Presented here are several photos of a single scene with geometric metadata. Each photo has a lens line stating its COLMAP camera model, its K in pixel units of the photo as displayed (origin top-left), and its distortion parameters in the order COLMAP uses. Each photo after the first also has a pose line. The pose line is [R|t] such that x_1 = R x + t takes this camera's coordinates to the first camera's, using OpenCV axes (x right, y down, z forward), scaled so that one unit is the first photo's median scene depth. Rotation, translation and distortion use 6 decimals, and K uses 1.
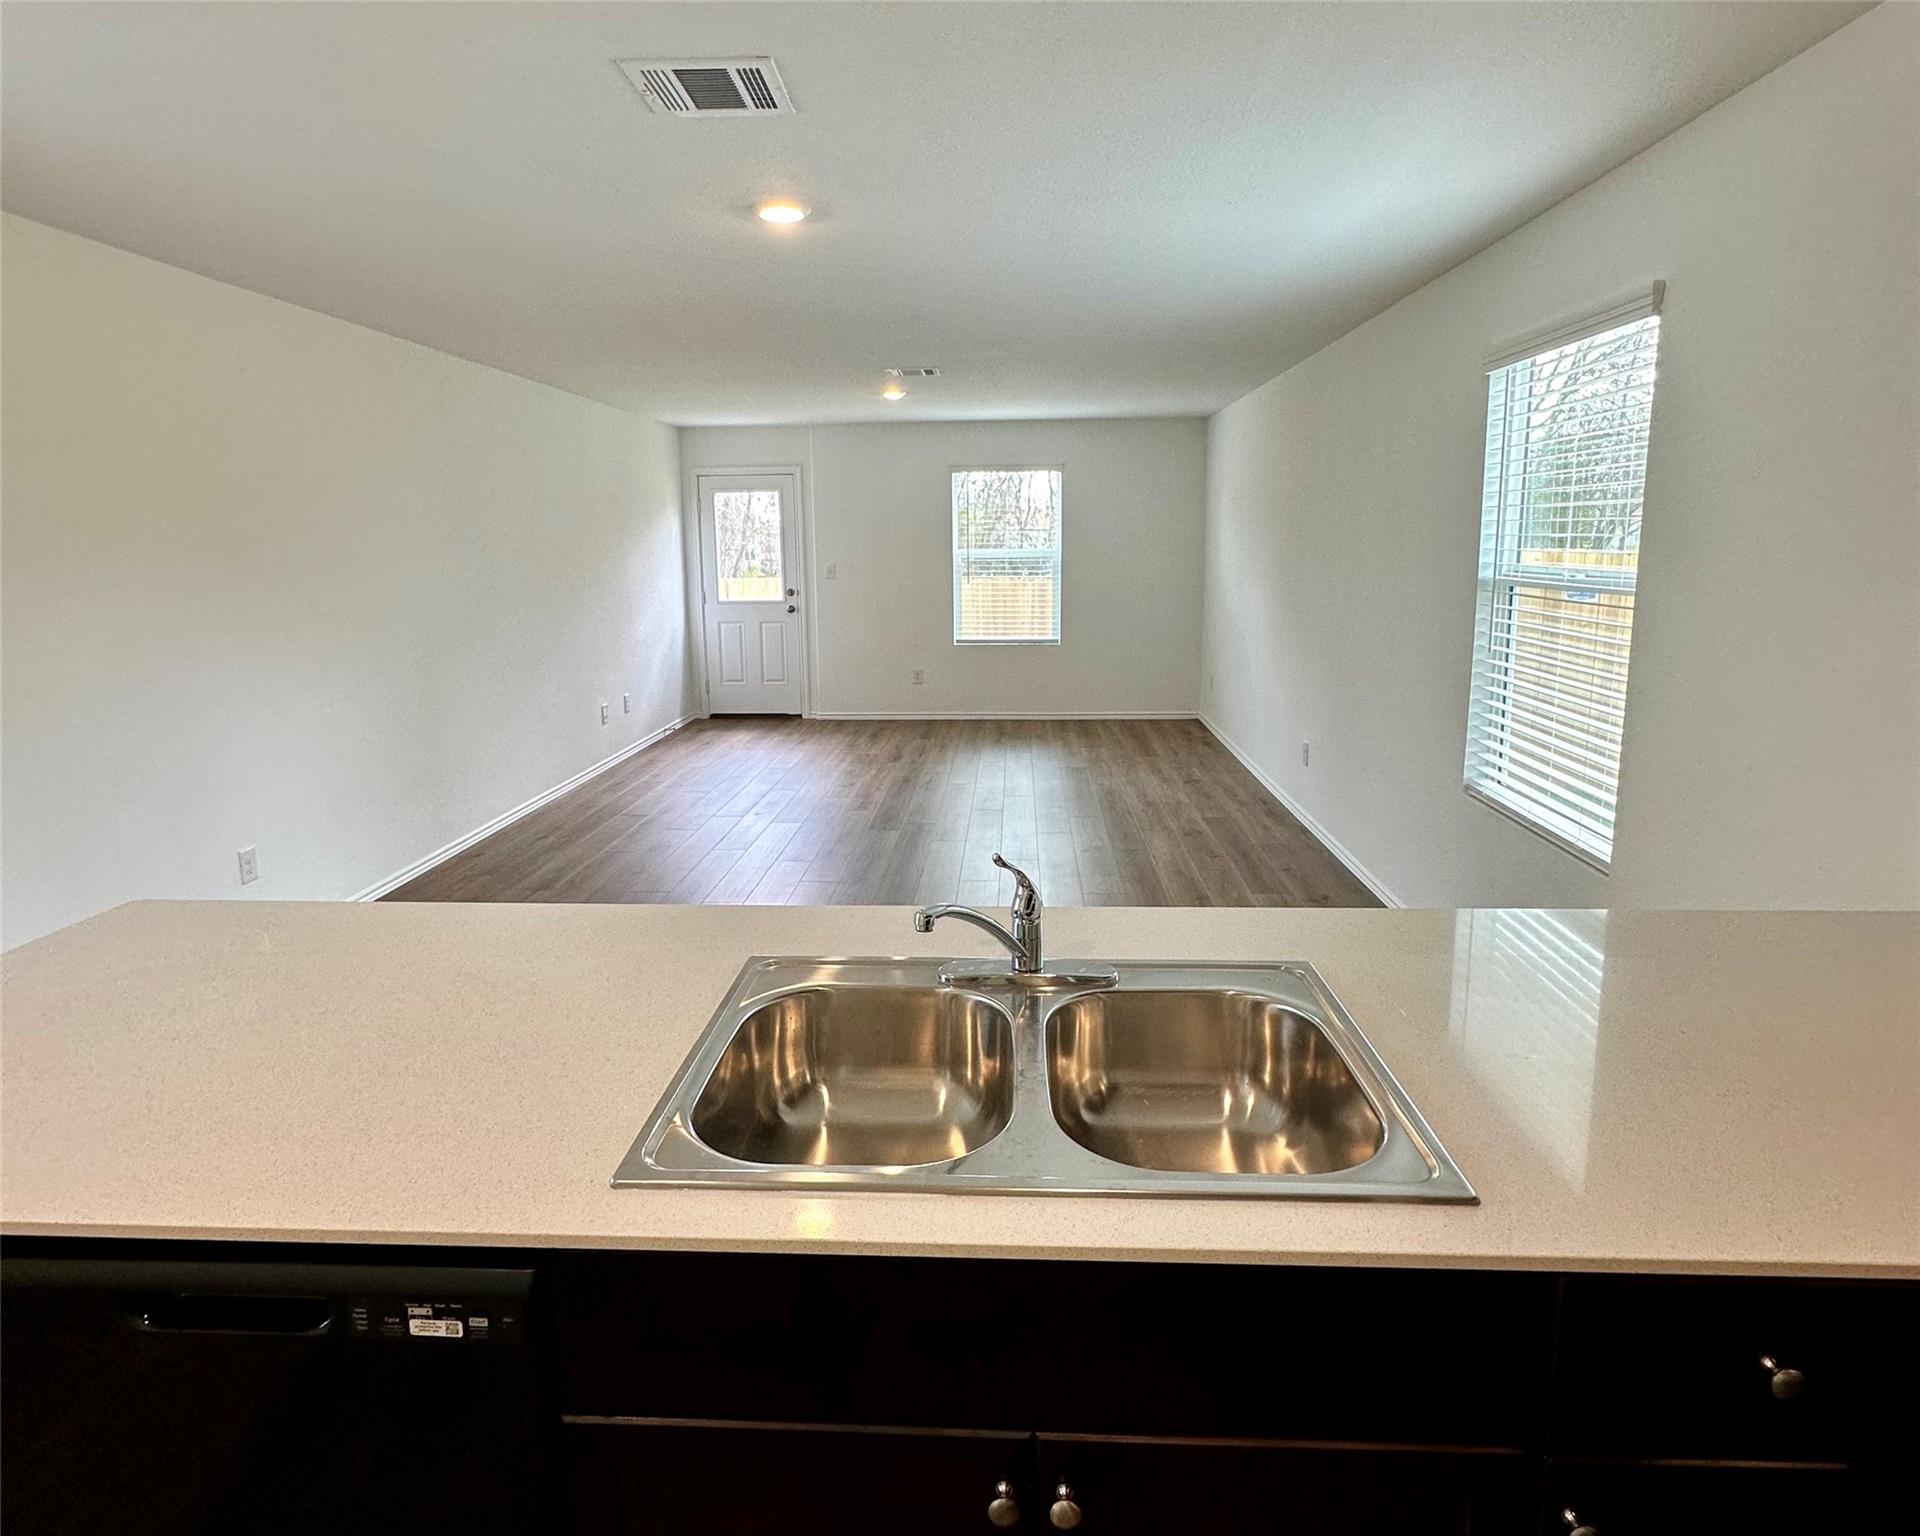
lens RADIAL K [[1020.4, 0, 960.8], [0, 1020.4, 697.1], [0, 0, 1]] dist [0.000672, 0.000116]
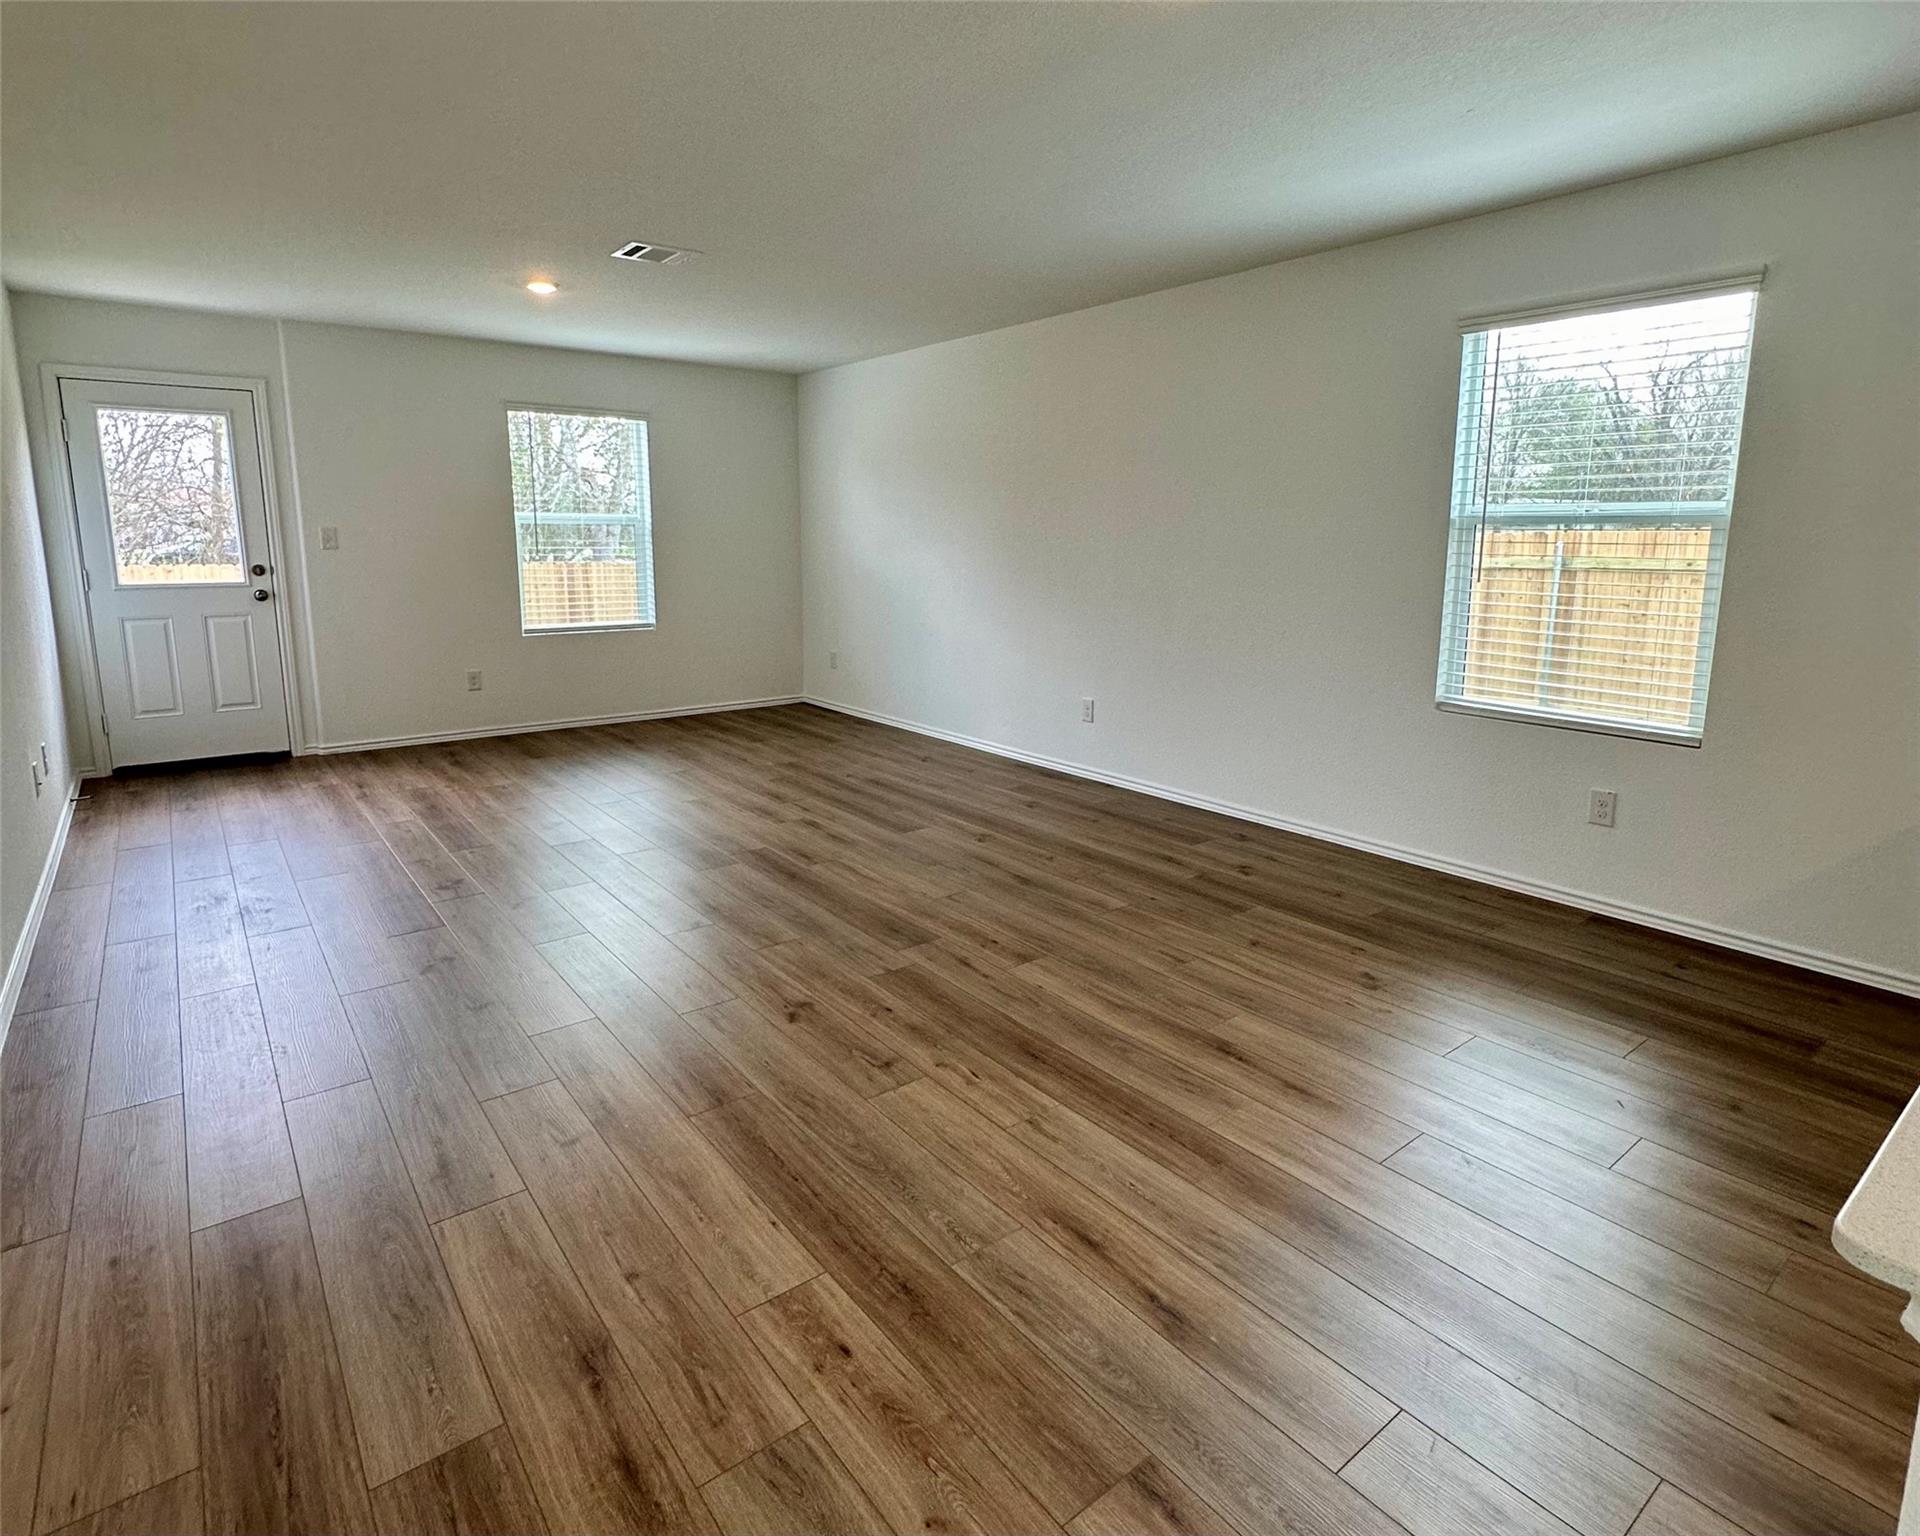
lens RADIAL K [[1020.4, 0, 960.8], [0, 1020.4, 697.1], [0, 0, 1]] dist [0.000672, 0.000116]
pose [[0.754877, -0.090092, 0.649649, -0.264262], [0.089171, 0.995421, 0.034428, -0.002287], [-0.649776, 0.031940, 0.759454, 0.201547]]
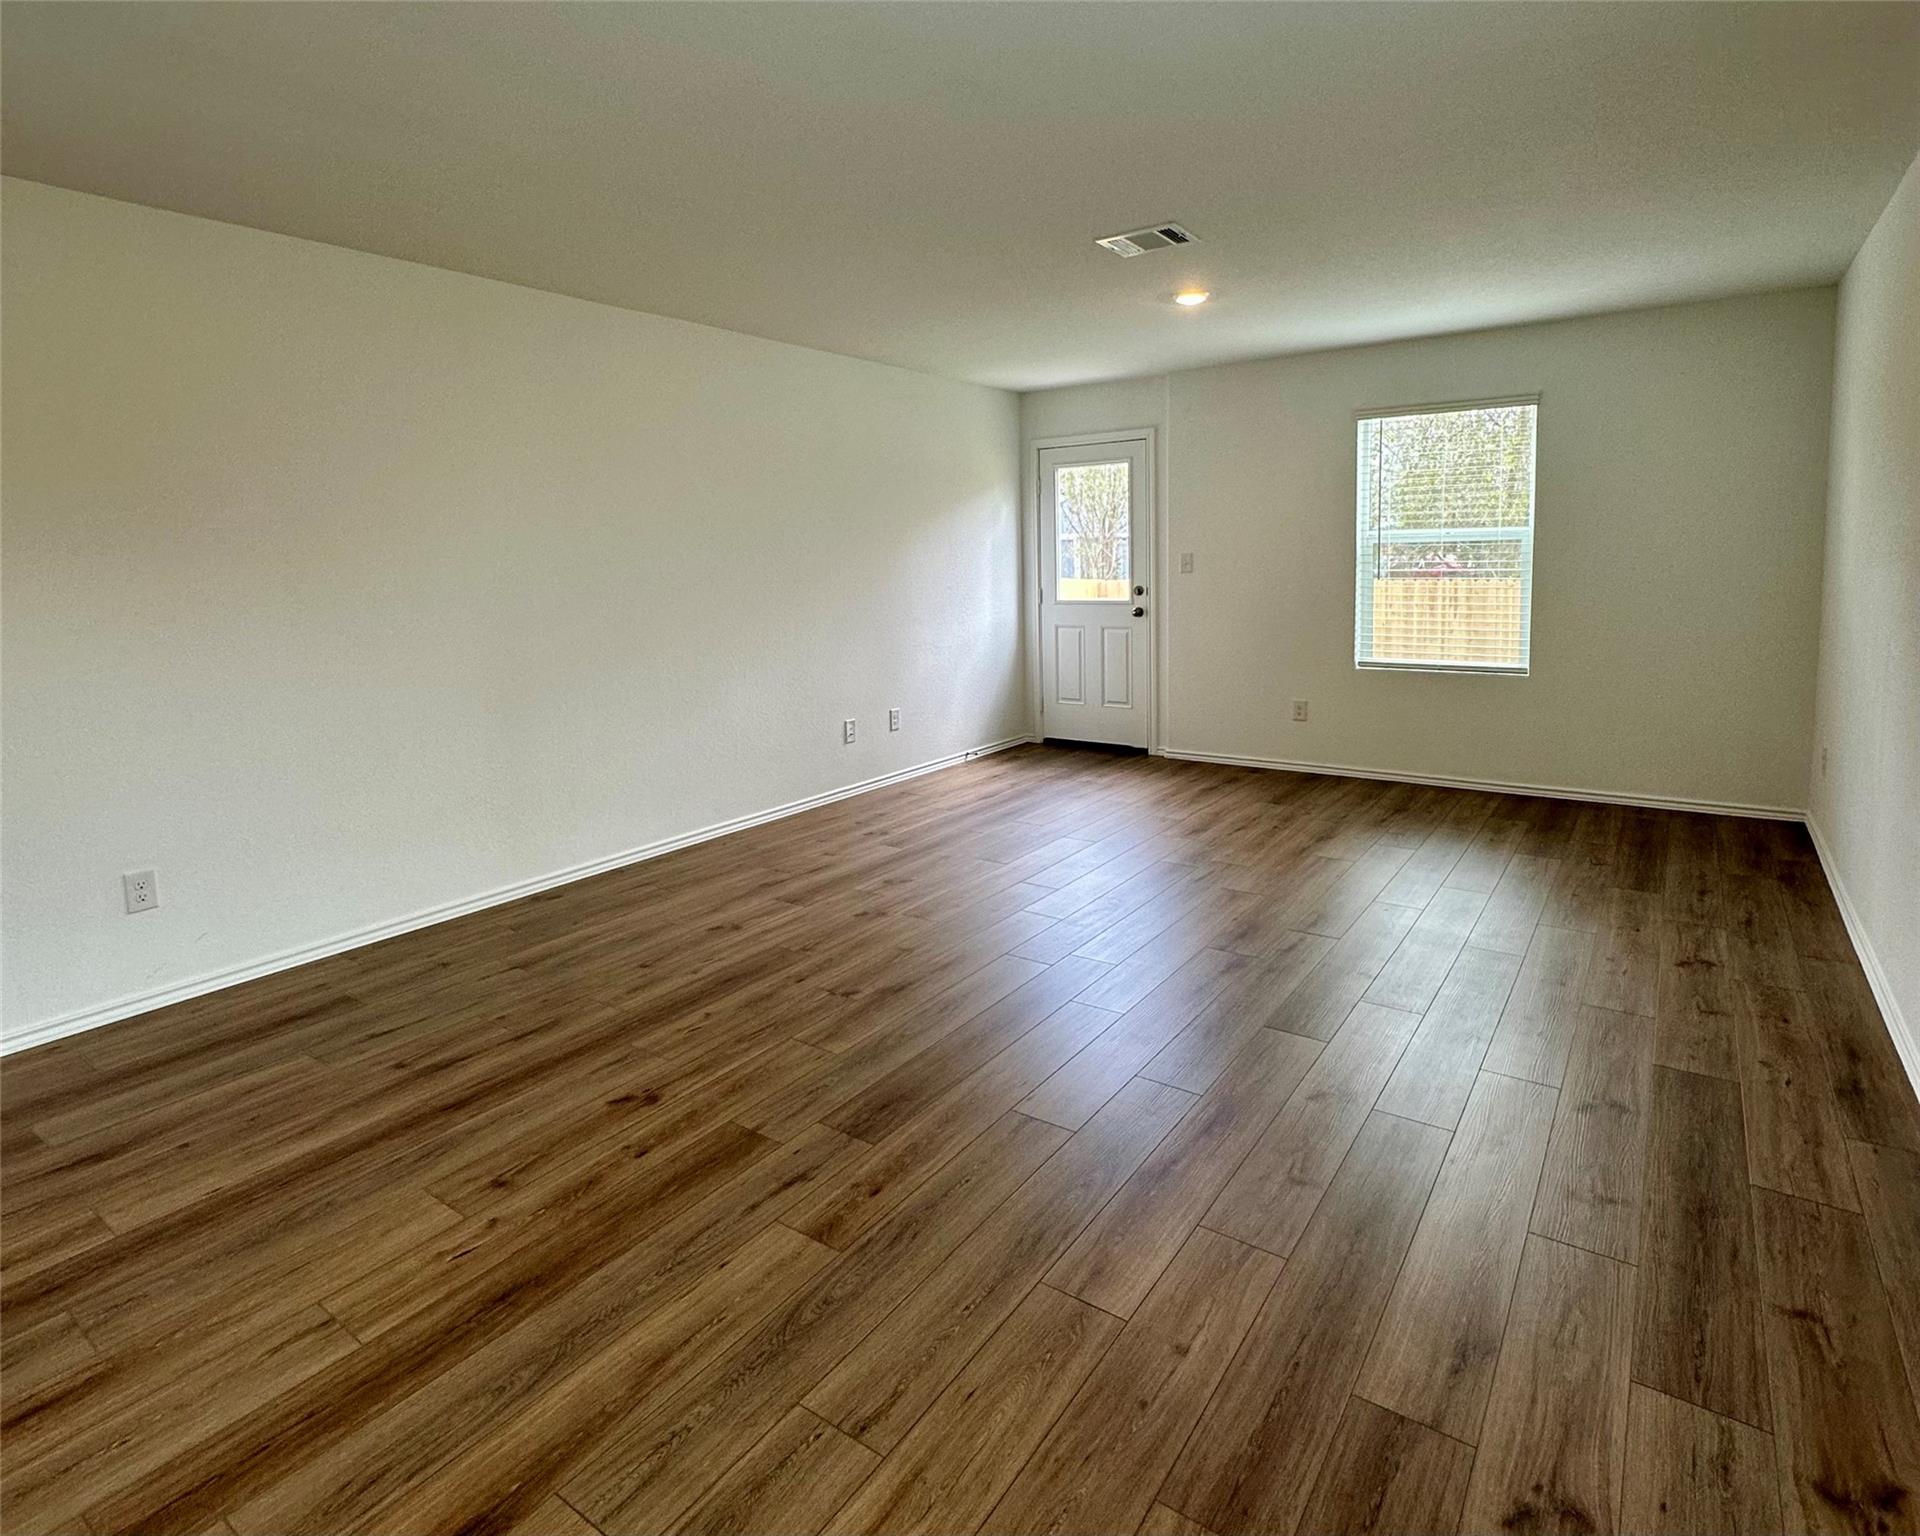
lens RADIAL K [[1021.2, 0, 962.6], [0, 1021.2, 646.0], [0, 0, 1]] dist [-0.003967, 0.000982]
pose [[0.845660, 0.038776, -0.532311, 0.136705], [-0.069218, 0.996902, -0.037344, -0.022604], [0.529214, 0.068426, 0.845725, 0.278272]]
